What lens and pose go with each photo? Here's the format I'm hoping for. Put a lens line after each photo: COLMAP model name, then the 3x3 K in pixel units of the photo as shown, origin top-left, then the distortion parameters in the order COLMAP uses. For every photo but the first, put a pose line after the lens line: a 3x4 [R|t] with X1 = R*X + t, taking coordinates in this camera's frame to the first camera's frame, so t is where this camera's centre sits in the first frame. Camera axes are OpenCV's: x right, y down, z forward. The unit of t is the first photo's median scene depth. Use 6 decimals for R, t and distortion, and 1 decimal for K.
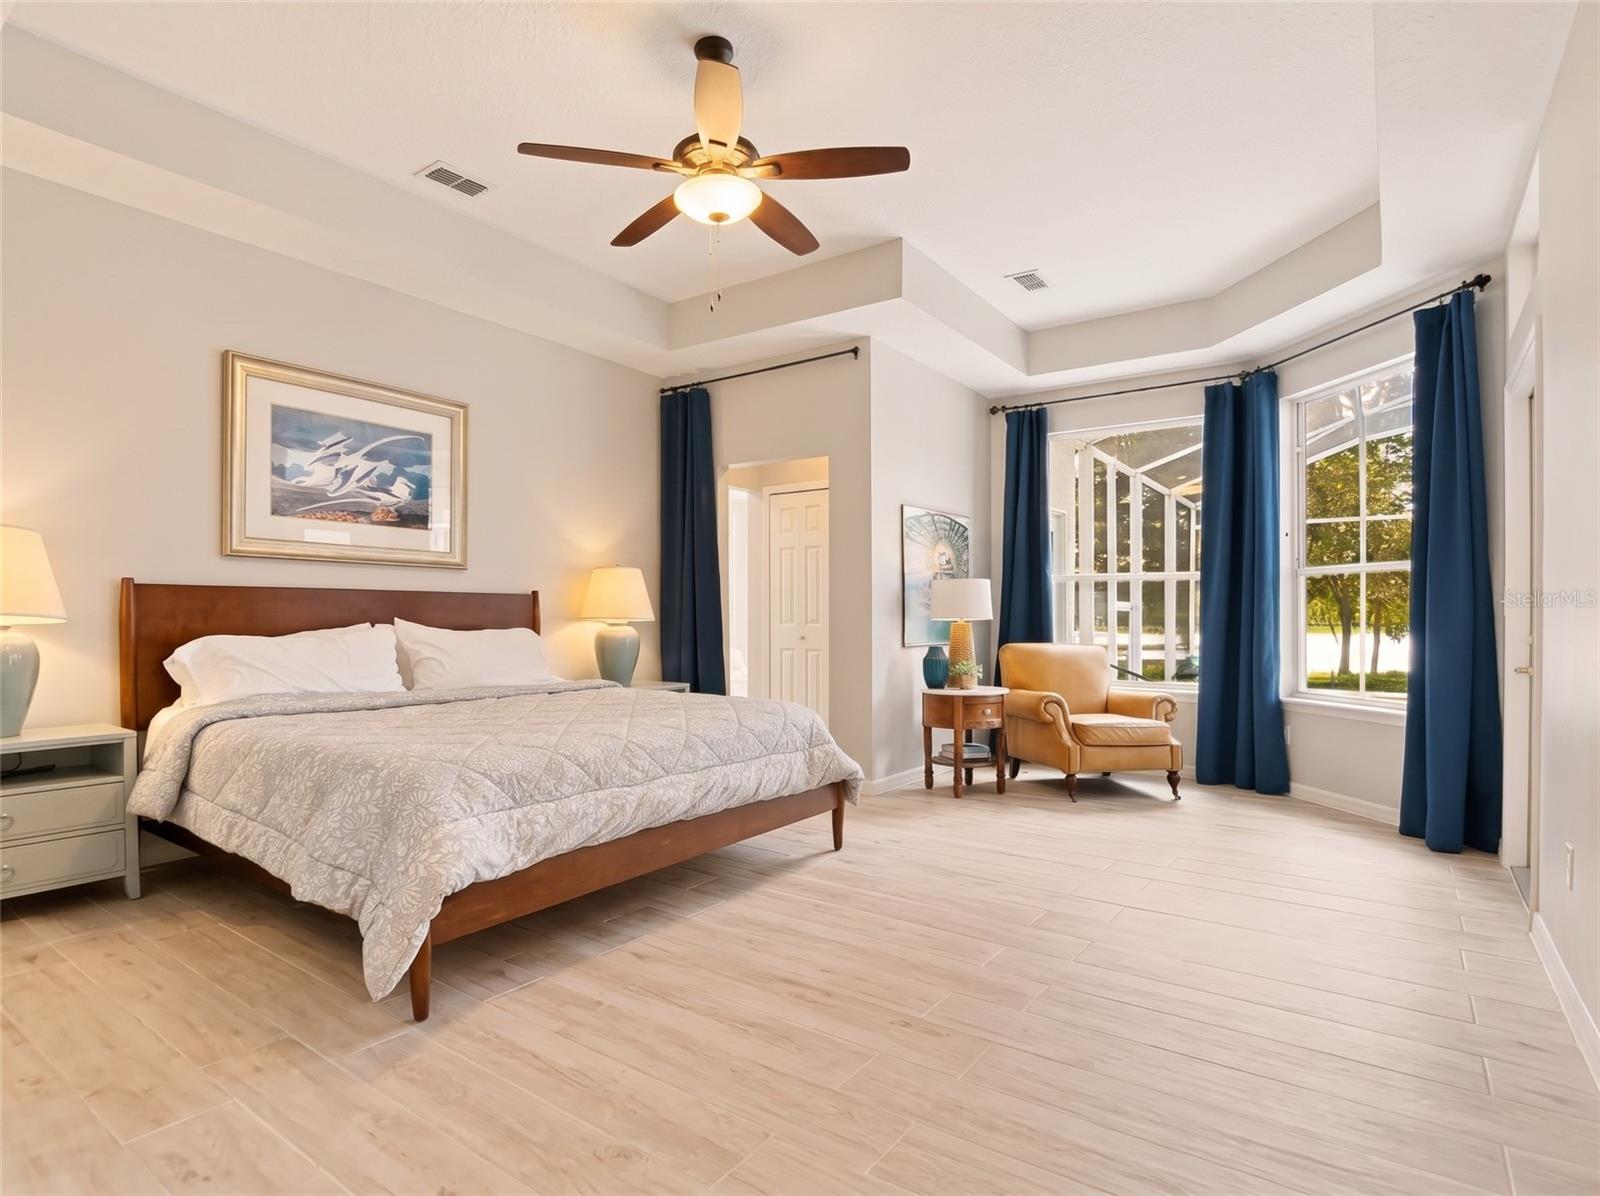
lens RADIAL K [[858.0, 0, 788.8], [0, 858.0, 600.8], [0, 0, 1]] dist [-0.012368, -0.000169]
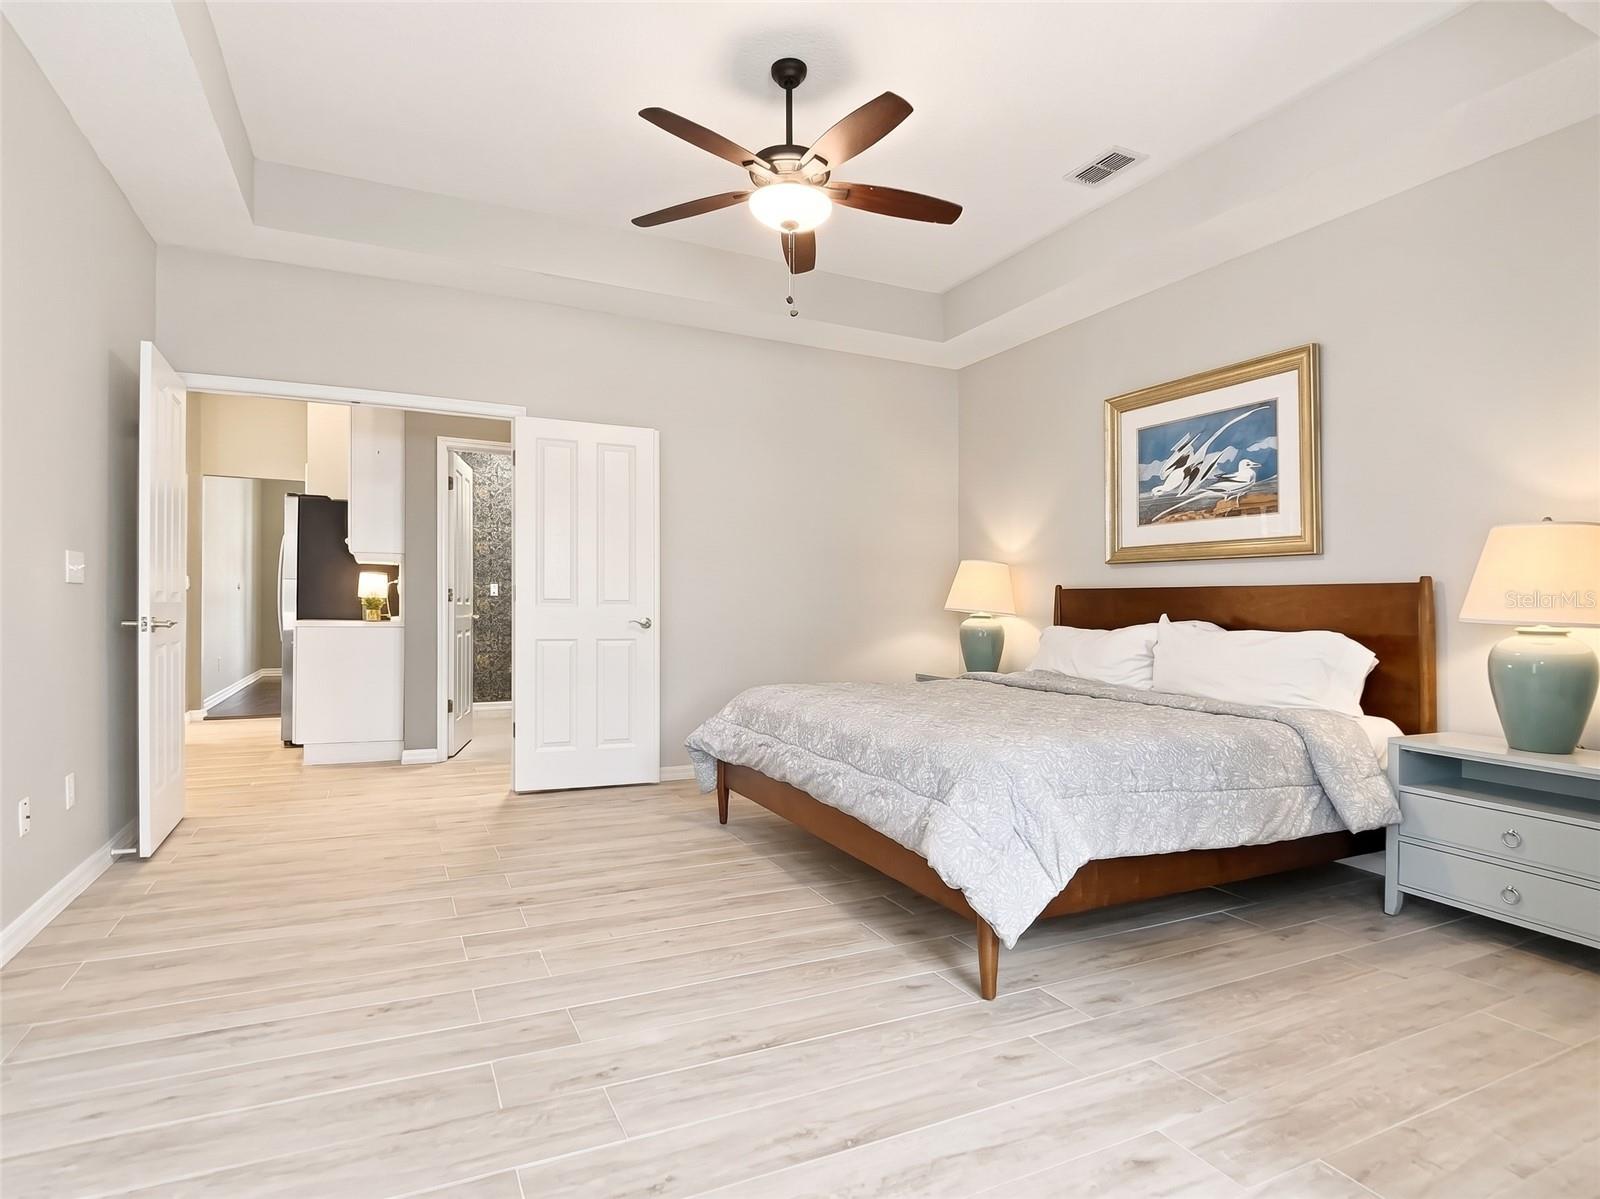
lens RADIAL K [[858.0, 0, 791.0], [0, 858.0, 605.8], [0, 0, 1]] dist [-0.012368, -0.000169]
pose [[-0.476133, -0.013363, -0.879272, 0.587473], [0.001214, 0.999874, -0.015853, 0.024313], [0.879373, -0.008616, -0.476056, 1.045386]]
